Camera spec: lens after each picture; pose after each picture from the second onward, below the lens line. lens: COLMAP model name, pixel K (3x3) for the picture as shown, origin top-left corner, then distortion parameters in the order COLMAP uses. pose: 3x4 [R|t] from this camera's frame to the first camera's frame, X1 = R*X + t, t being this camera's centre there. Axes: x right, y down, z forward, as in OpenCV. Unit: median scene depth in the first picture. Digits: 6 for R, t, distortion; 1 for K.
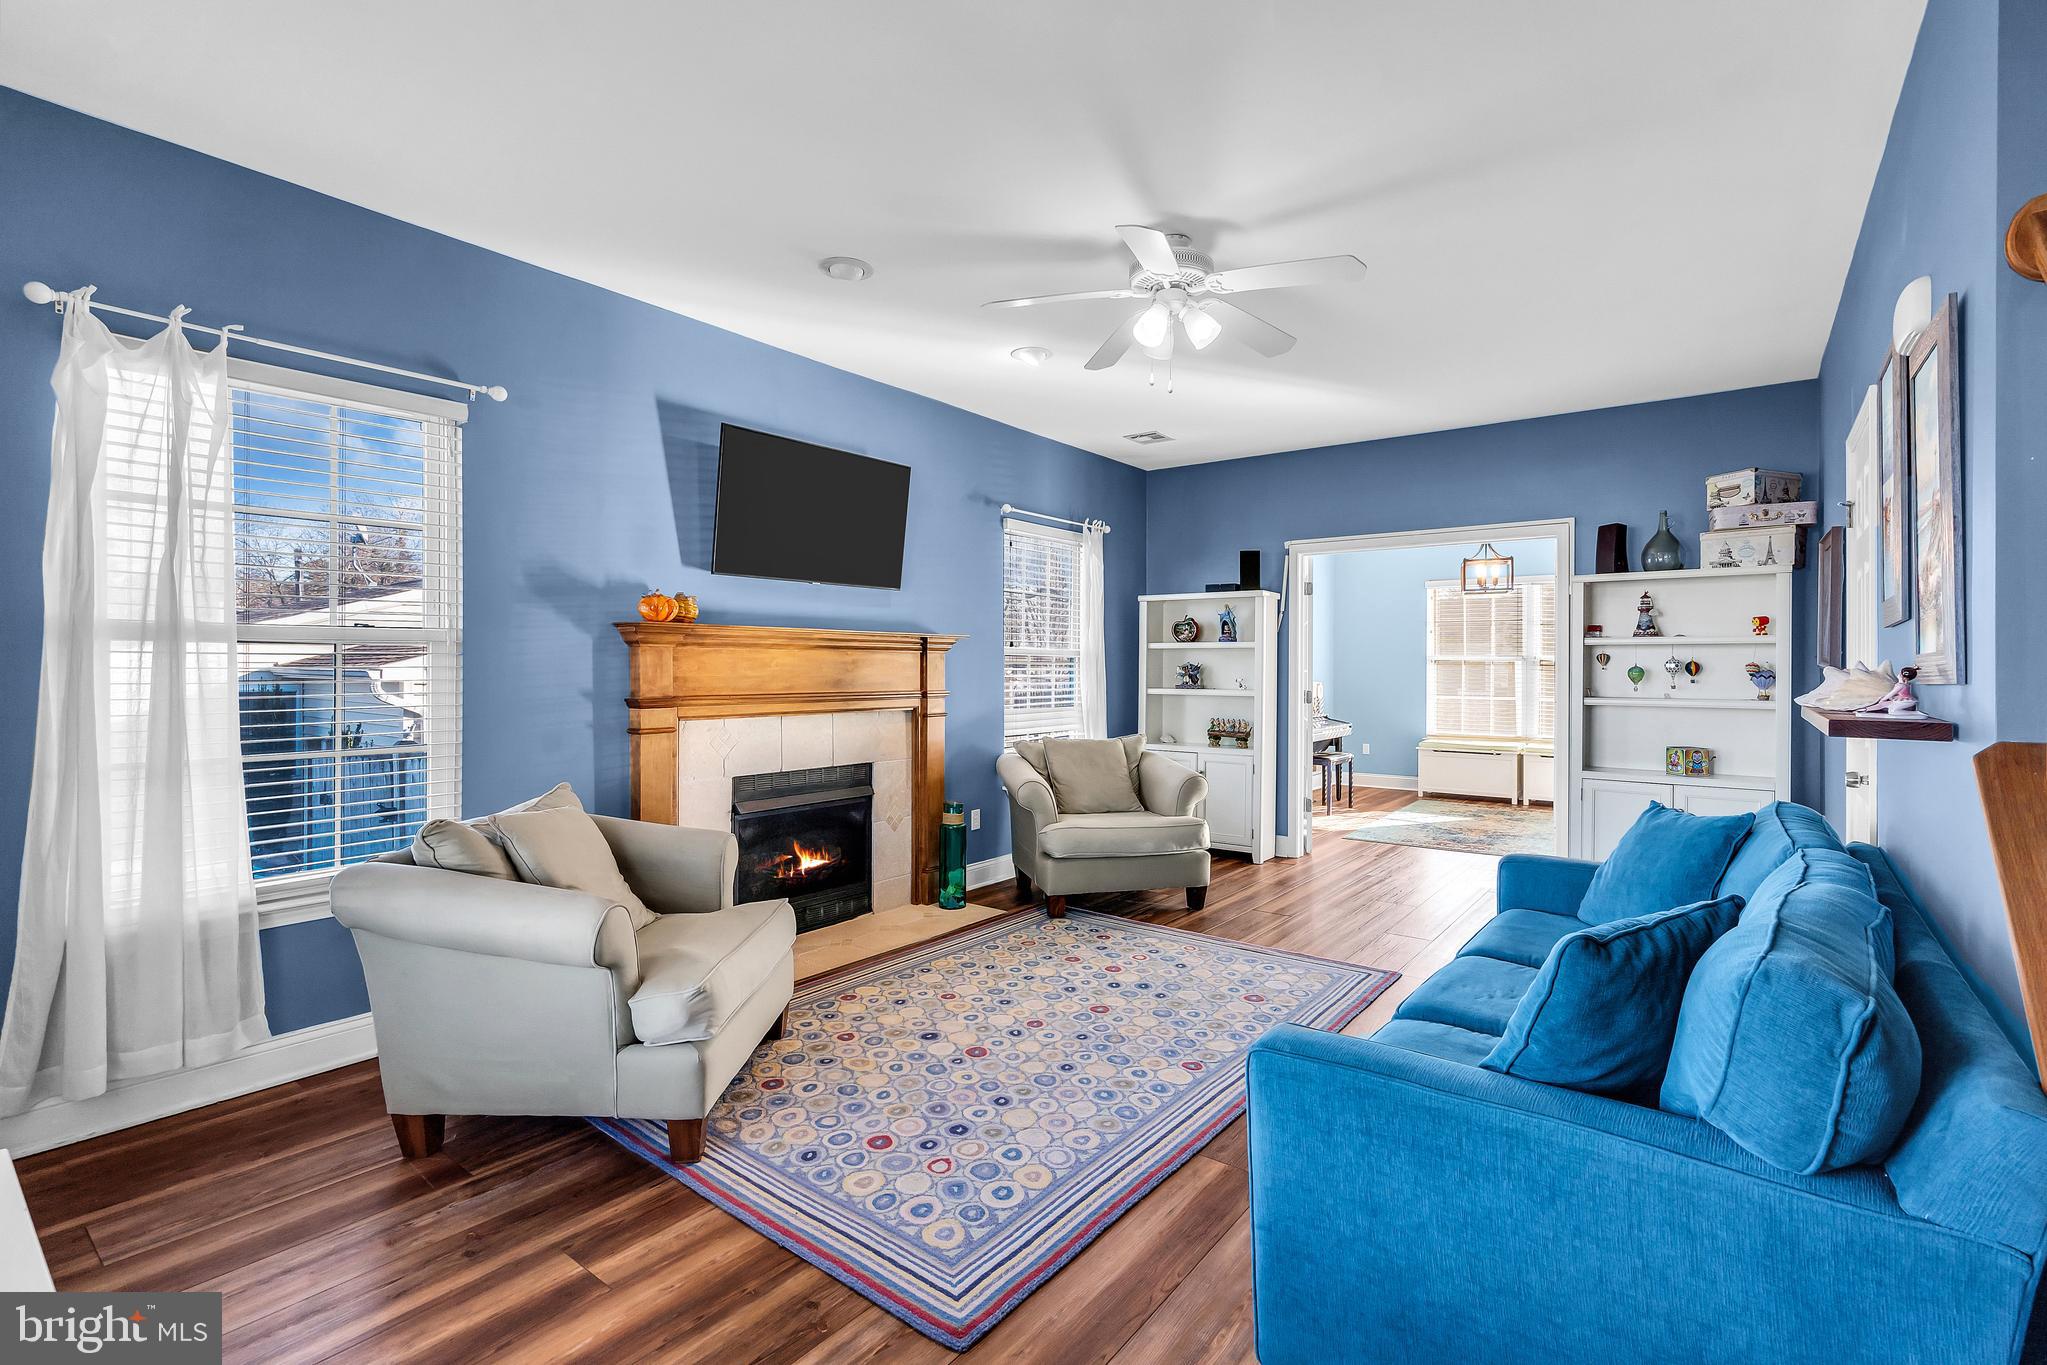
lens RADIAL K [[943.5, 0, 1023.3], [0, 943.5, 667.3], [0, 0, 1]] dist [-0.013227, 0.000273]
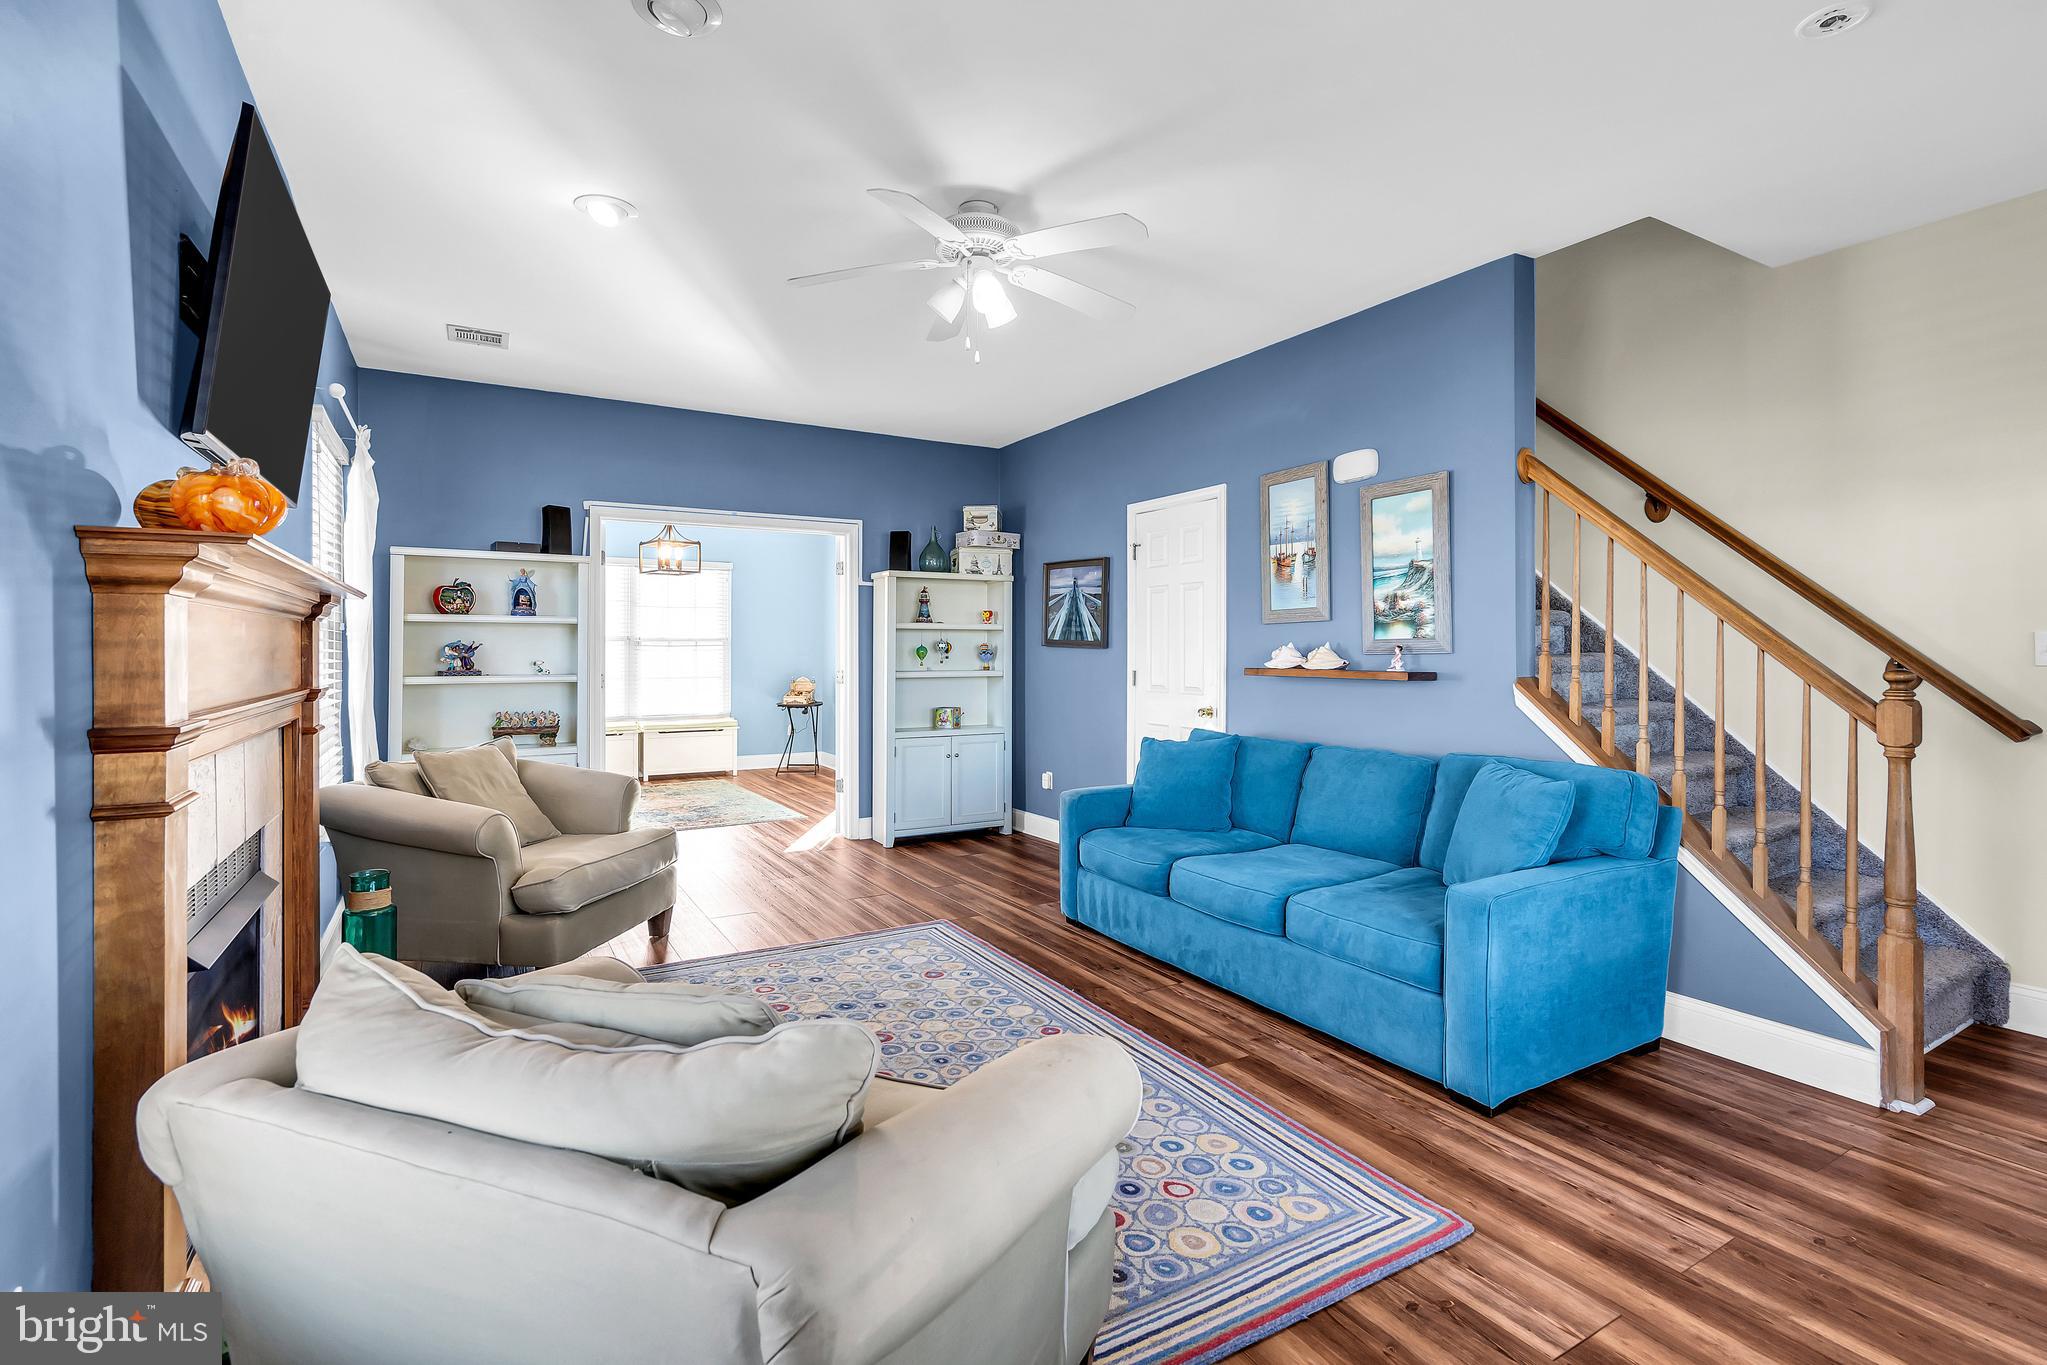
lens RADIAL K [[943.5, 0, 1053.6], [0, 943.5, 658.0], [0, 0, 1]] dist [-0.013227, 0.000273]
pose [[0.357578, -0.011085, 0.933818, -0.585991], [0.001095, 0.999934, 0.011450, 0.000771], [-0.933883, -0.003072, 0.357566, 0.469675]]
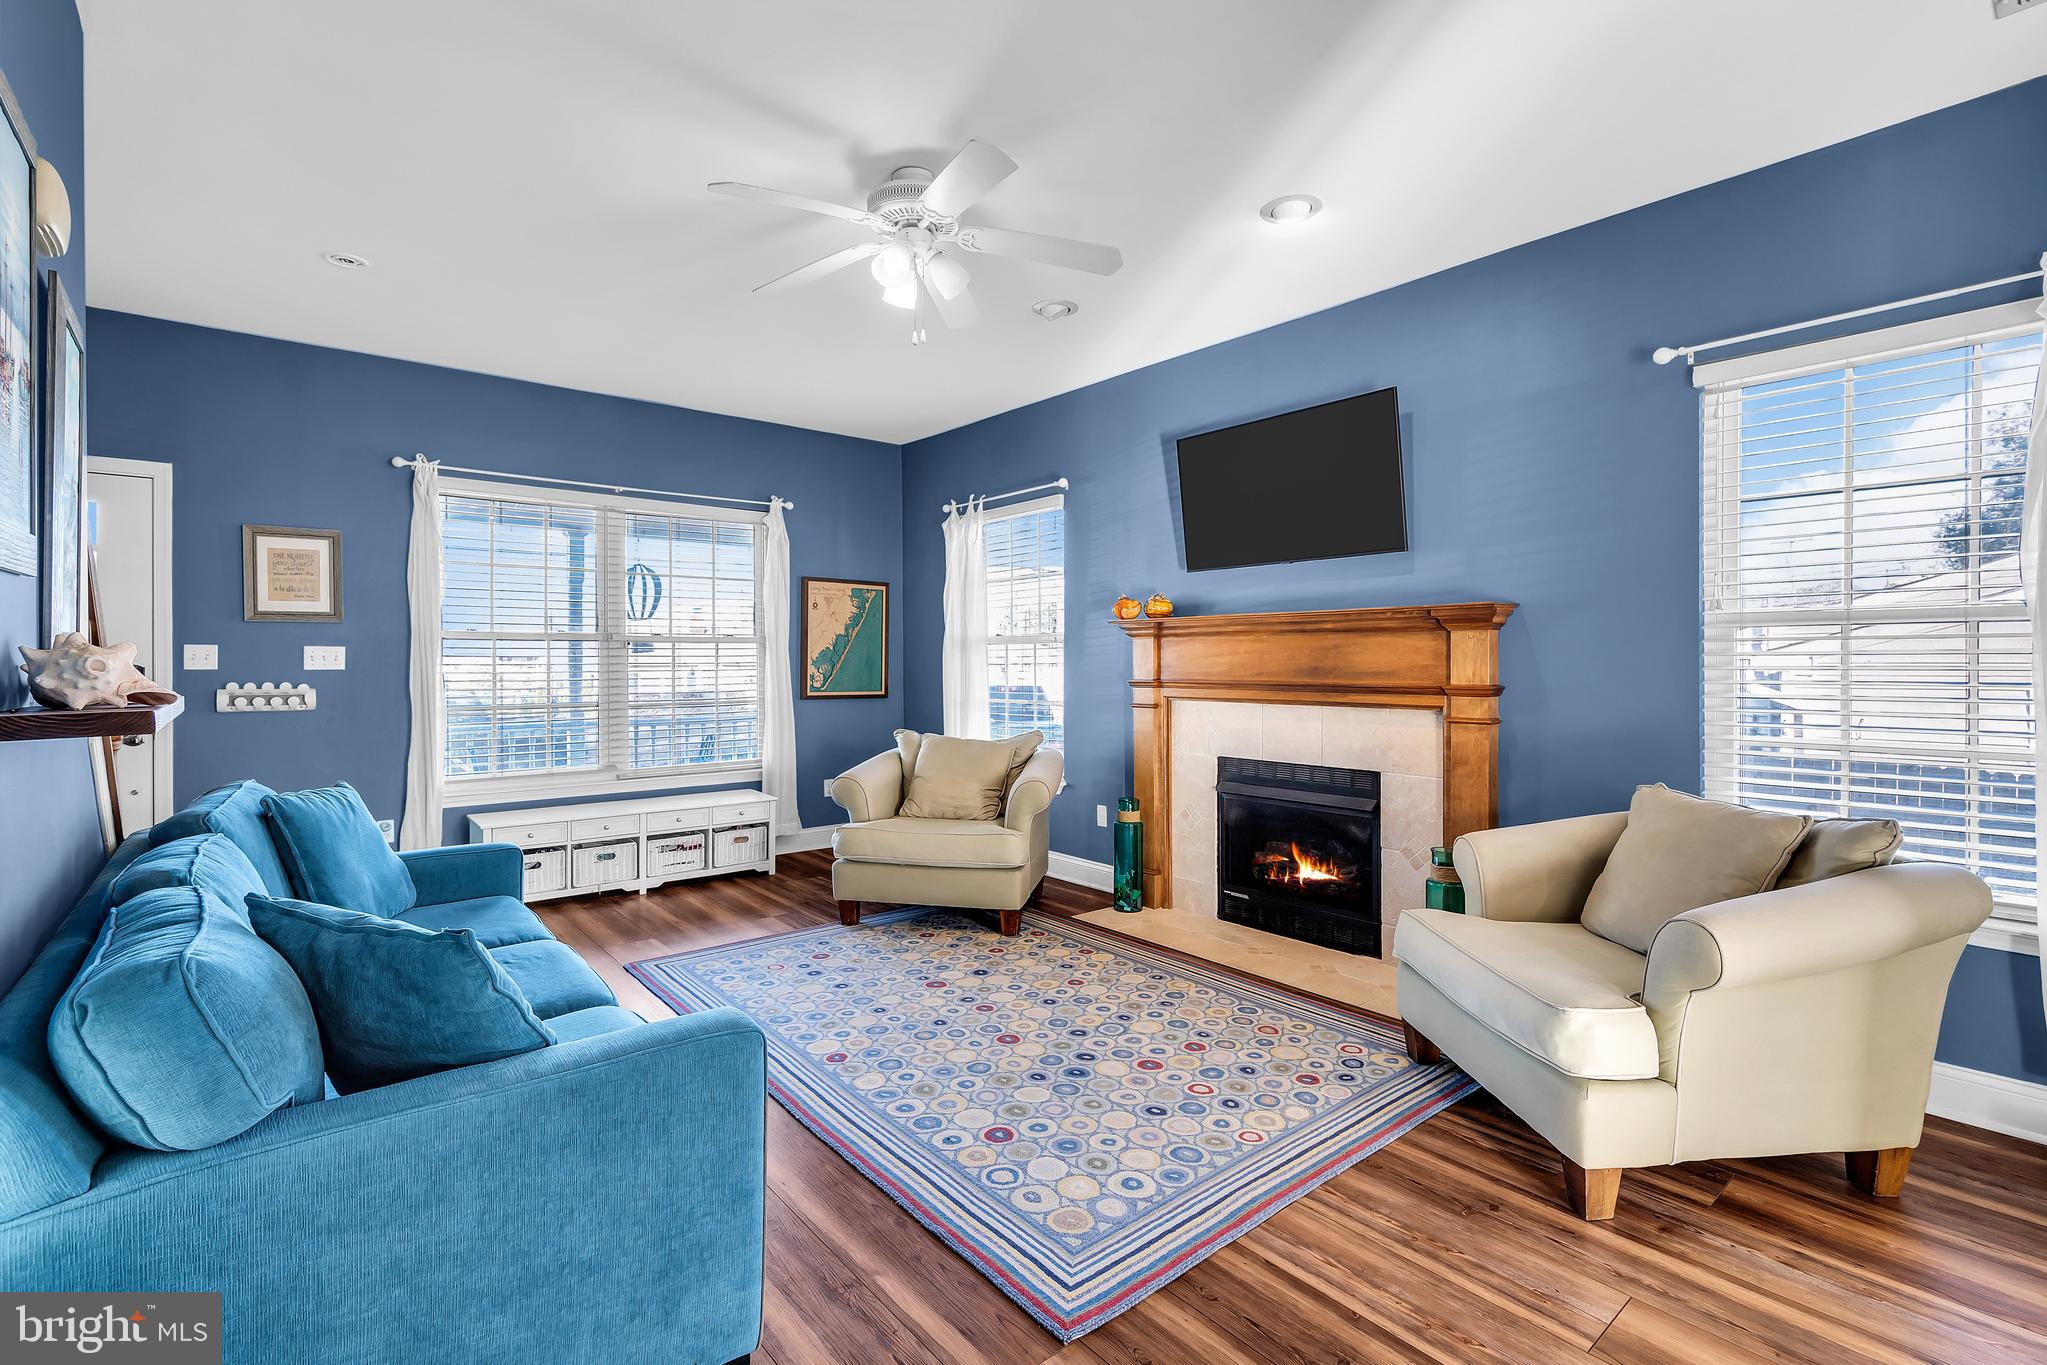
lens RADIAL K [[943.5, 0, 1021.7], [0, 943.5, 665.4], [0, 0, 1]] dist [-0.013227, 0.000273]
pose [[-0.233644, 0.004476, -0.972312, 0.816080], [0.004315, 0.999984, 0.003566, 0.007993], [0.972313, -0.003363, -0.233659, 1.062803]]
